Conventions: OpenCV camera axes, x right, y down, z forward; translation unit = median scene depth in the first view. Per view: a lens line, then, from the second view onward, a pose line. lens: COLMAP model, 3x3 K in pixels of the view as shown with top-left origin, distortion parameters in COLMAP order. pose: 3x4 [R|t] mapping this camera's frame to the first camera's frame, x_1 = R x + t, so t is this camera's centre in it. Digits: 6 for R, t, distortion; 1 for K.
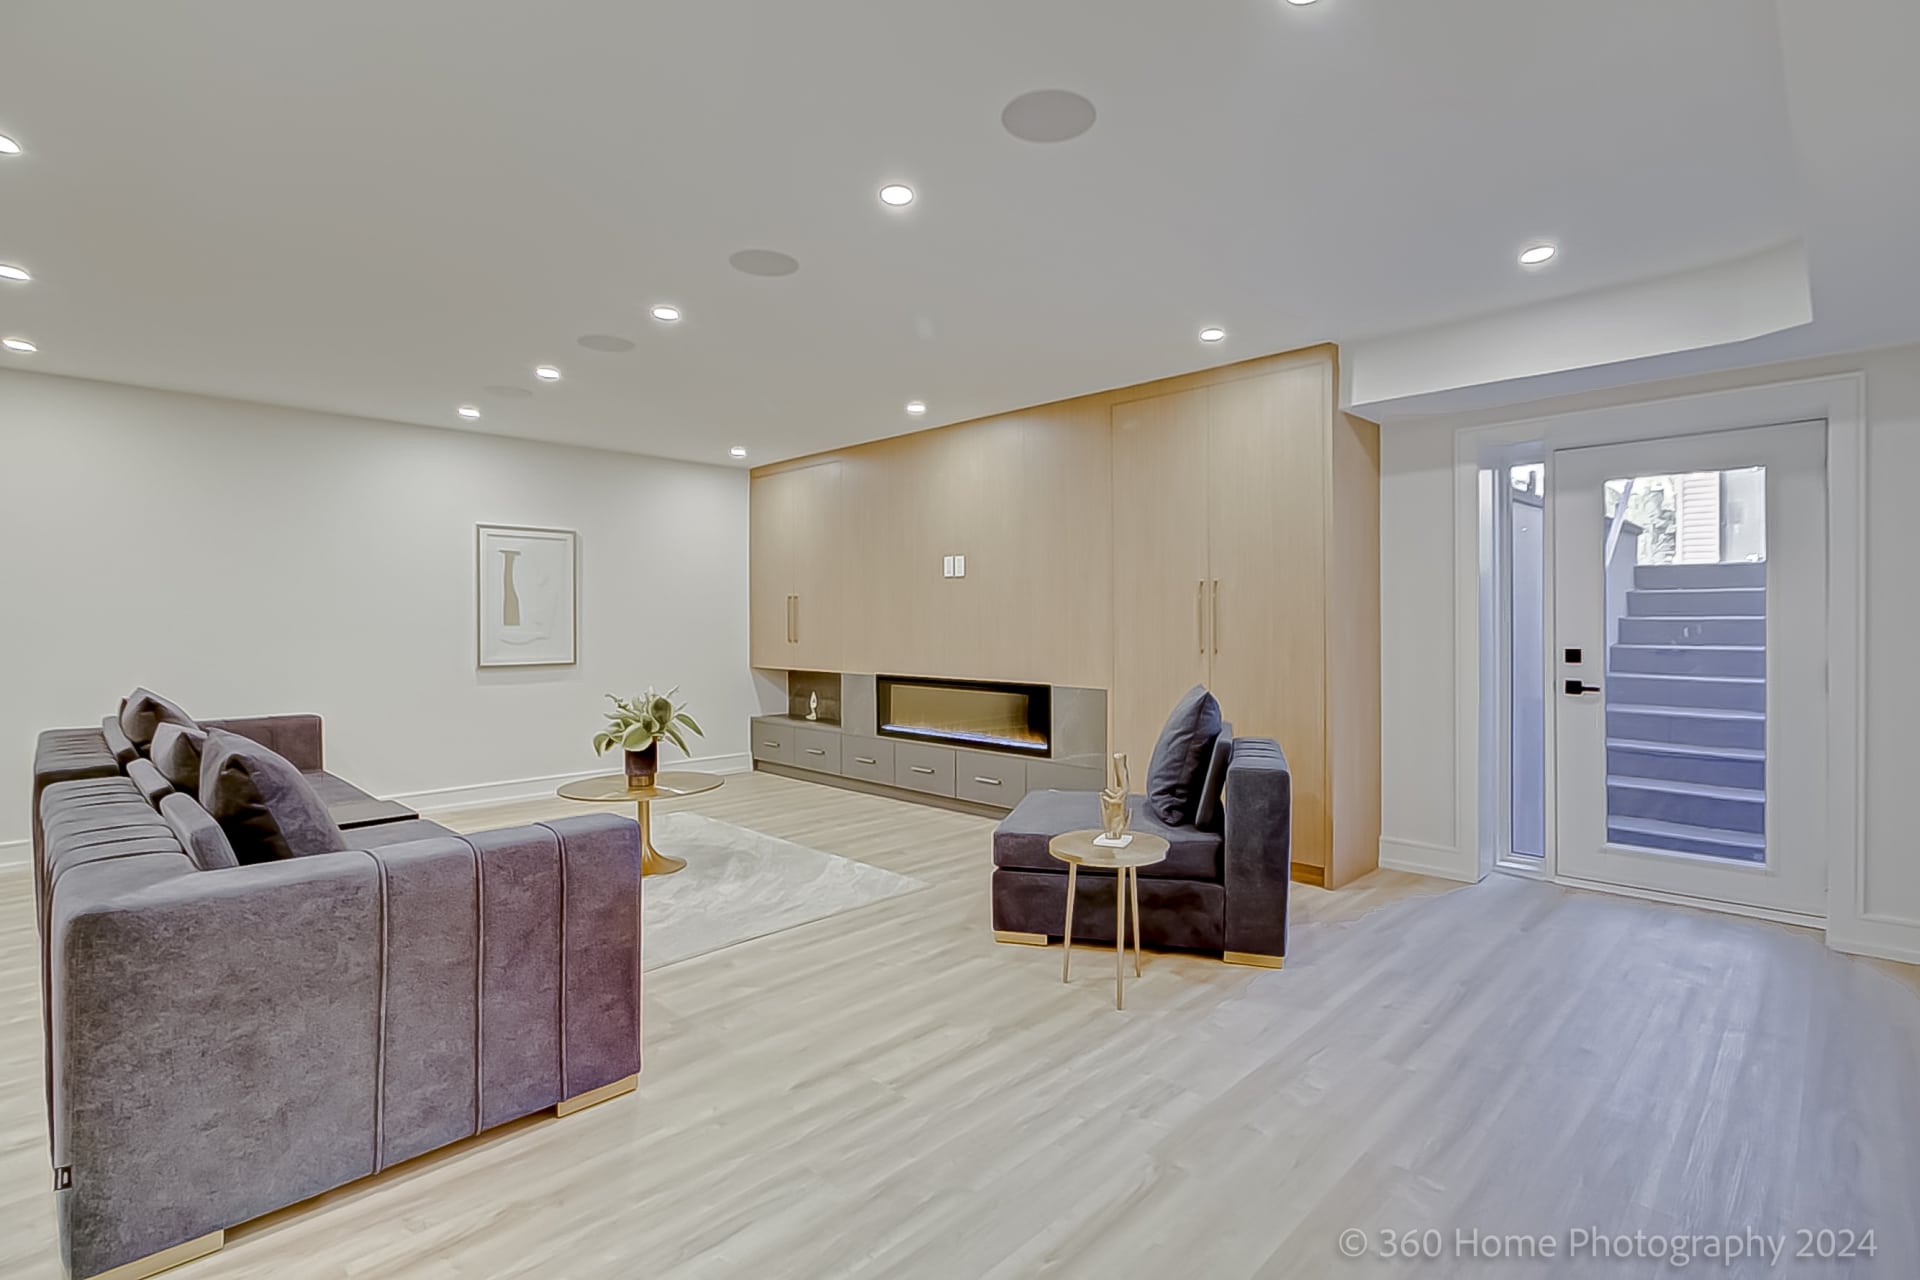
lens RADIAL K [[895.8, 0, 993.9], [0, 895.8, 593.5], [0, 0, 1]] dist [-0.020273, -0.000158]
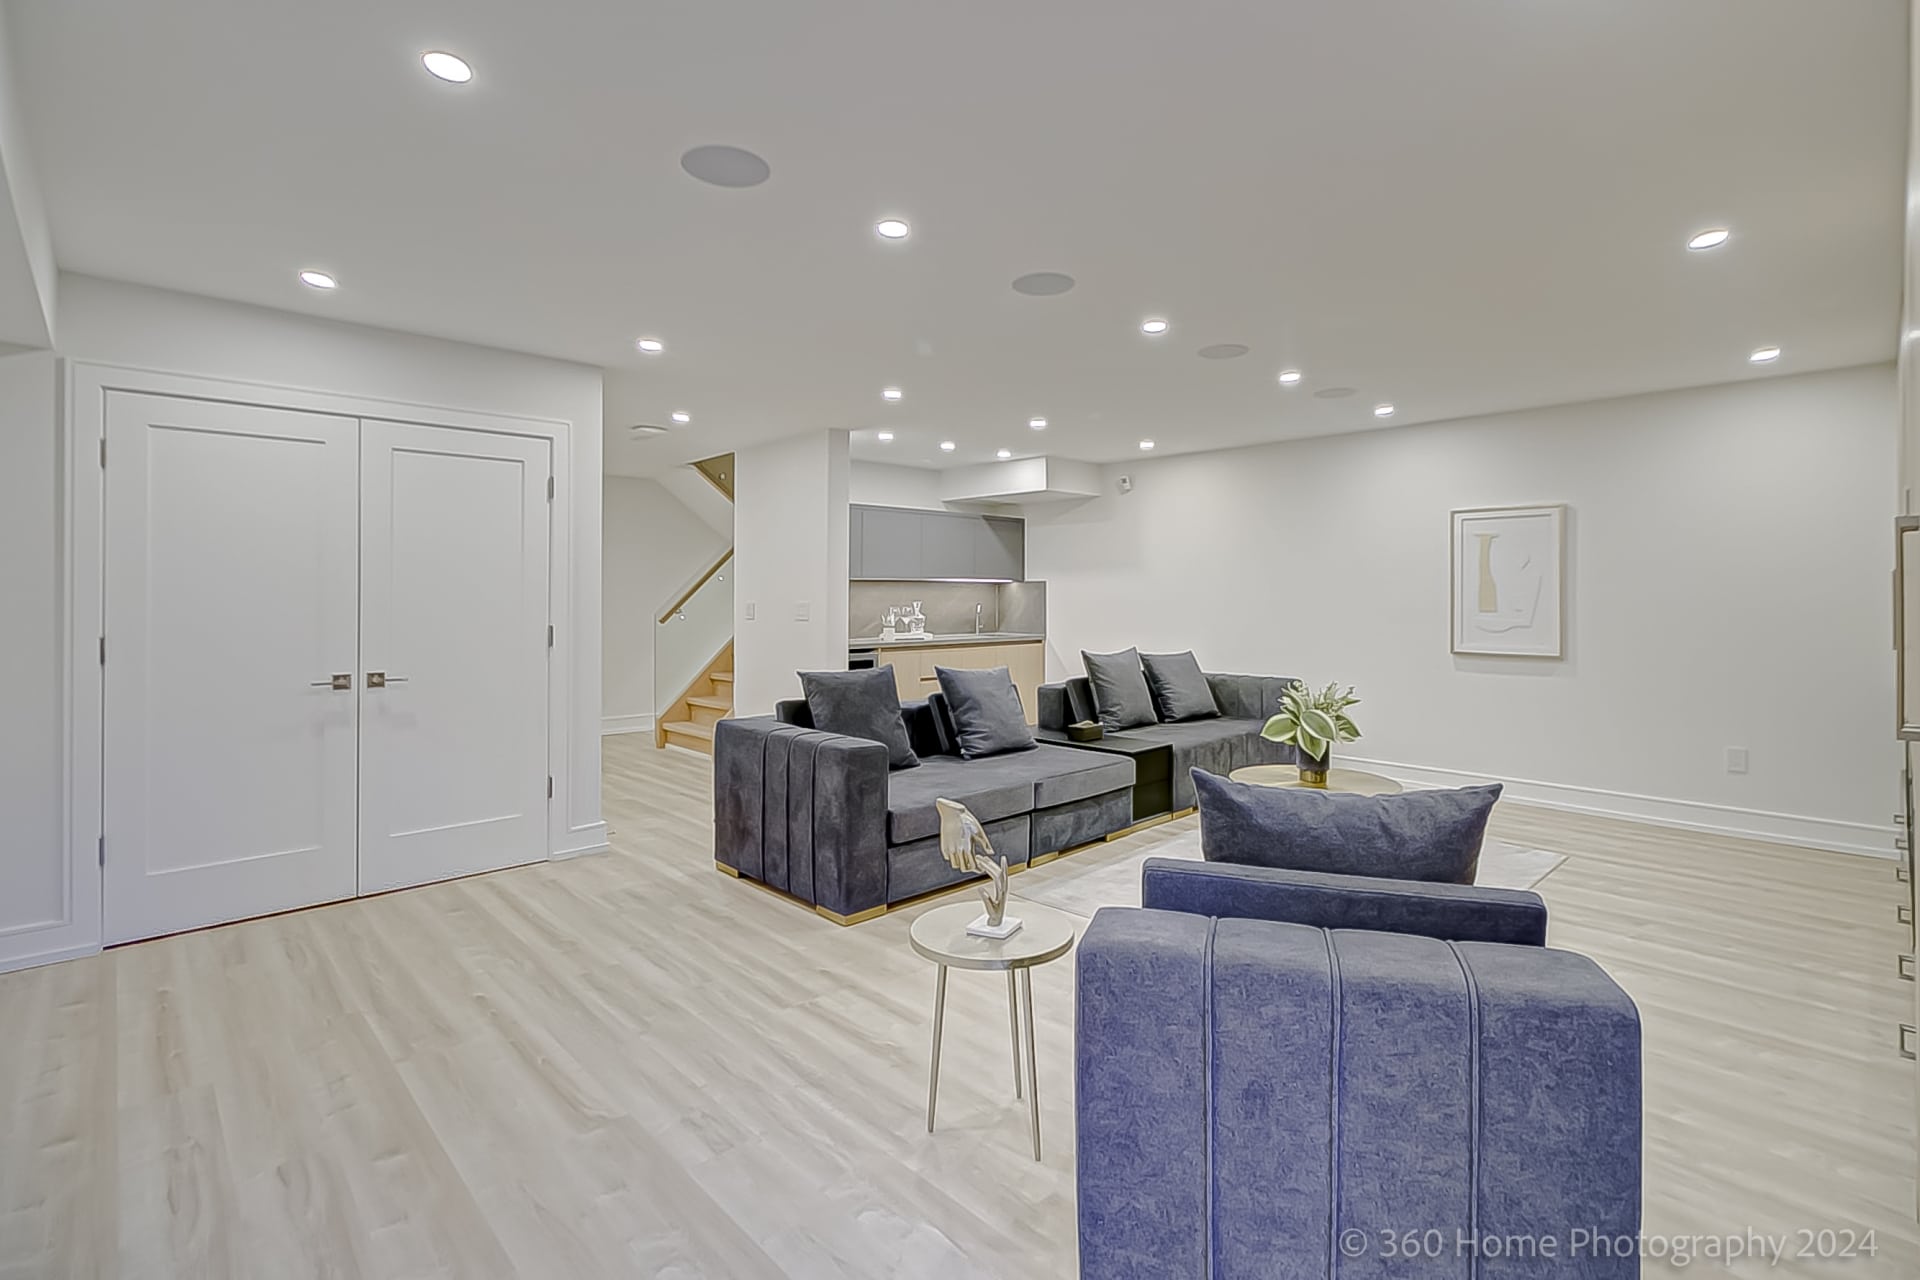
lens RADIAL K [[895.8, 0, 993.9], [0, 895.8, 593.5], [0, 0, 1]] dist [-0.020273, -0.000158]
pose [[-0.027763, -0.001821, -0.999613, 1.077468], [0.022385, 0.999746, -0.002443, 0.014110], [0.999364, -0.022444, -0.027715, 1.303977]]
